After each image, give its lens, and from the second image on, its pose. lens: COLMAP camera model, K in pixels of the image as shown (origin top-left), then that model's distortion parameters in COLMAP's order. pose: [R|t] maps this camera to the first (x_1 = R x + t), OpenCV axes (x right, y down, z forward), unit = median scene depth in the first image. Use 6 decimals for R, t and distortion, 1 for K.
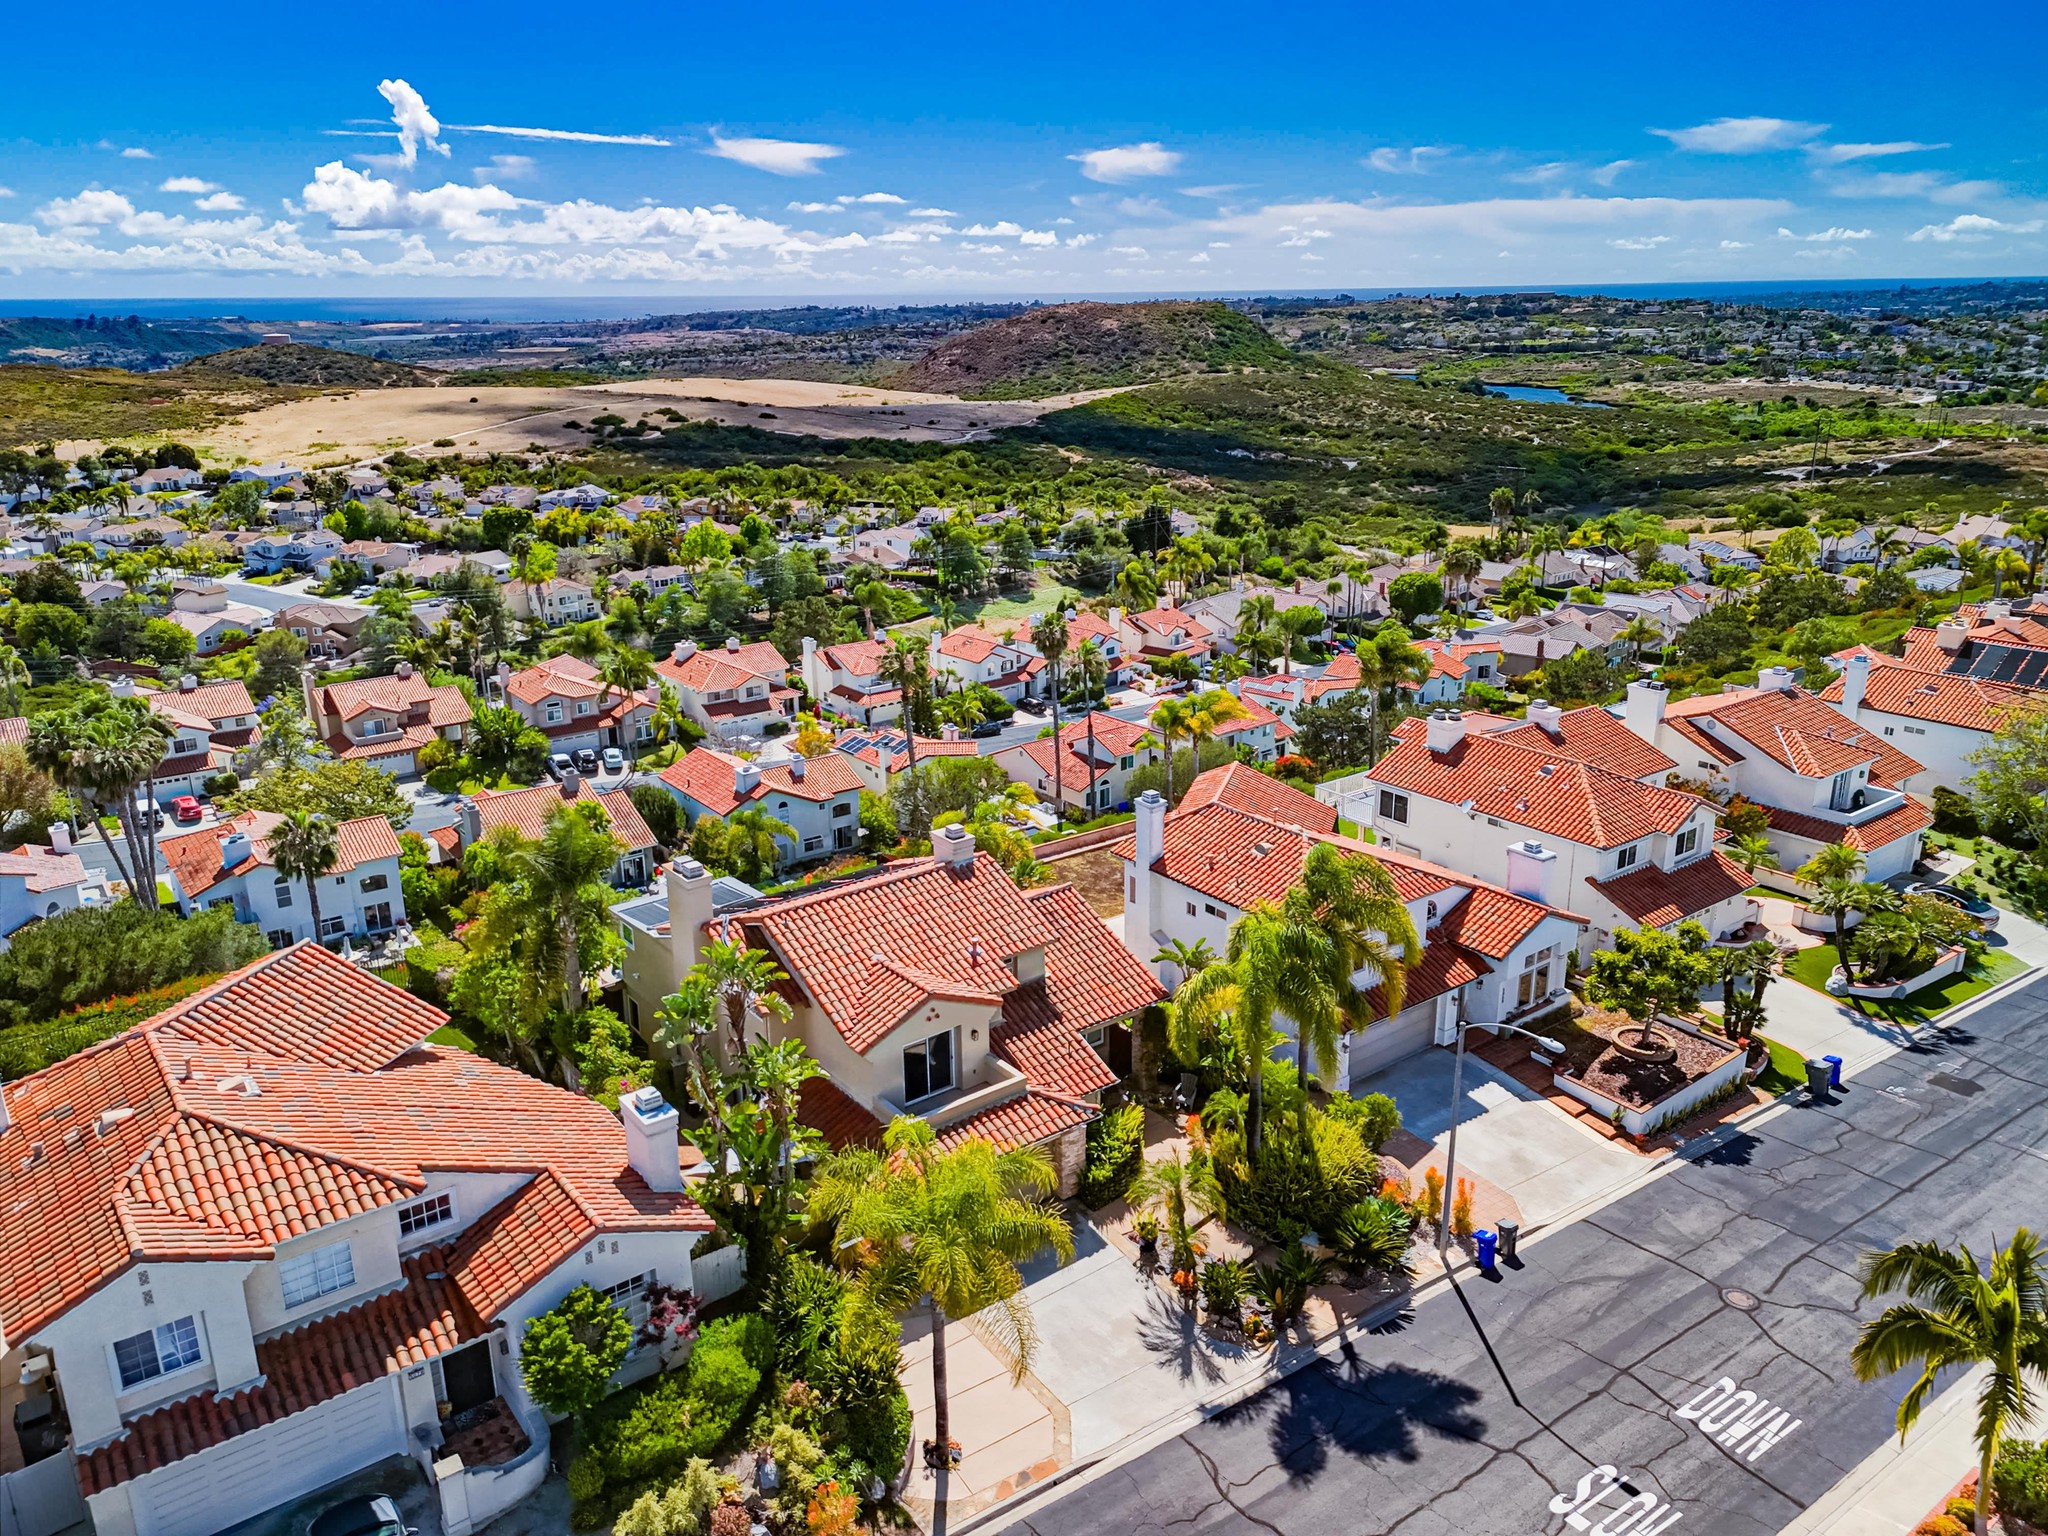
lens RADIAL K [[1491.0, 0, 1021.9], [0, 1491.0, 776.9], [0, 0, 1]] dist [0.081067, -0.076295]
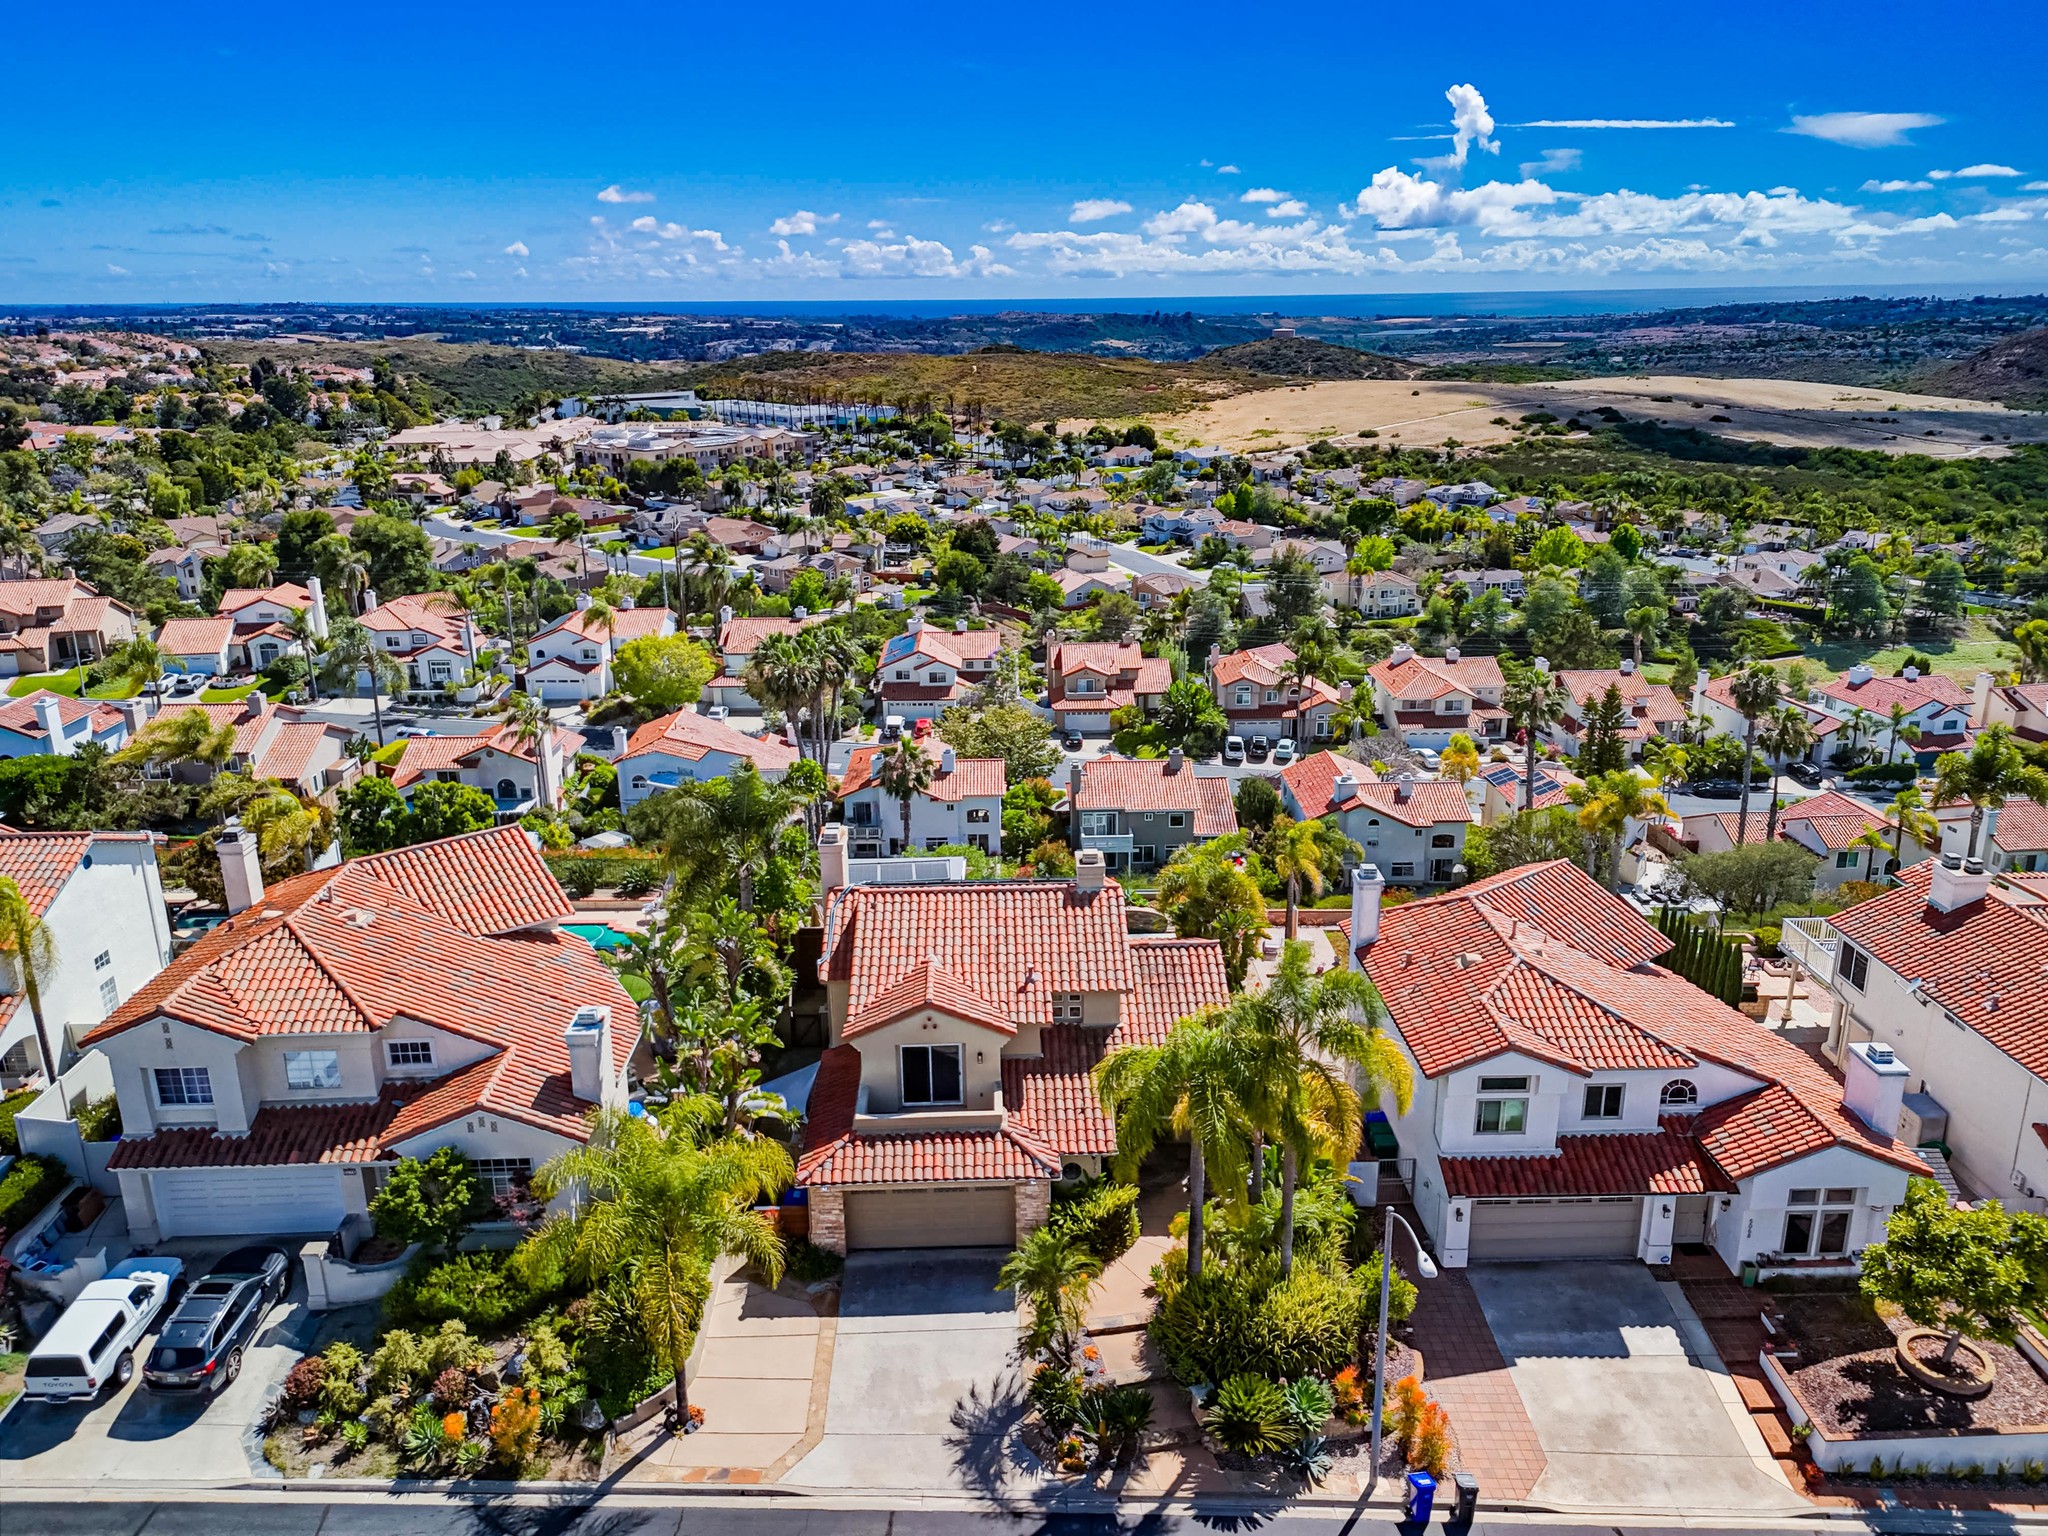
lens RADIAL K [[1491.0, 0, 1021.9], [0, 1491.0, 776.9], [0, 0, 1]] dist [0.081067, -0.076295]
pose [[0.813620, 0.180095, -0.552800, 0.152459], [-0.178246, 0.982294, 0.057672, -0.021145], [0.553399, 0.051611, 0.831316, 0.058231]]
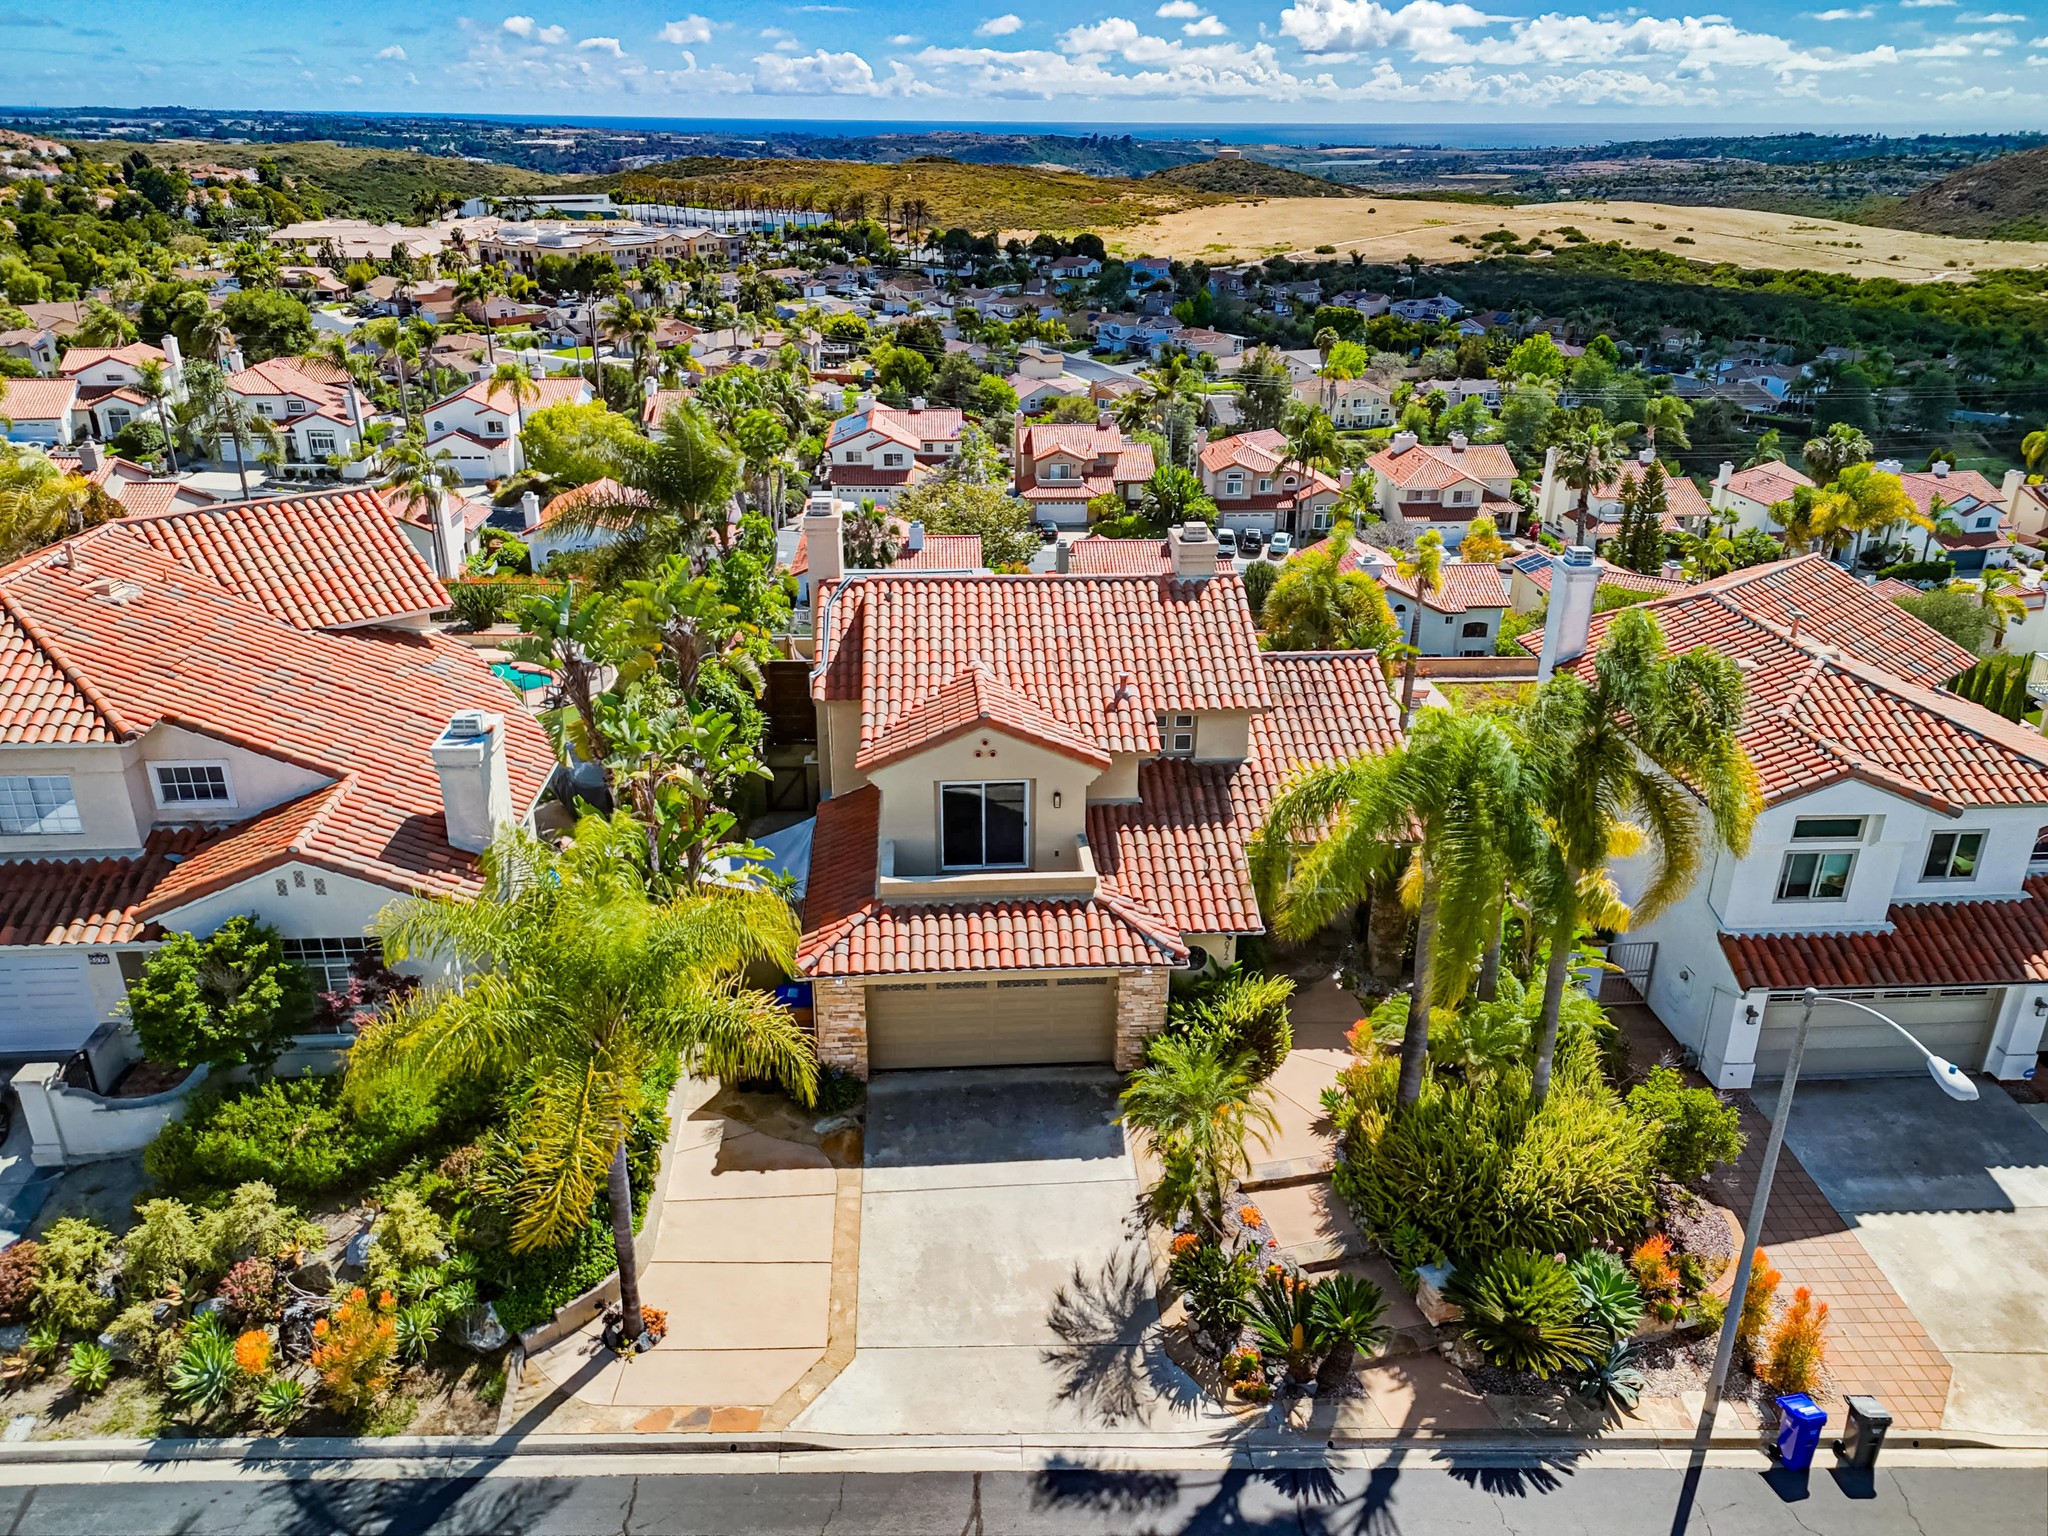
lens RADIAL K [[1491.4, 0, 1022.8], [0, 1491.4, 769.5], [0, 0, 1]] dist [0.084360, -0.079969]
pose [[0.837334, 0.232723, -0.494683, 0.086611], [-0.184923, 0.972100, 0.144310, 0.020206], [0.514465, -0.029358, 0.857008, 0.127695]]
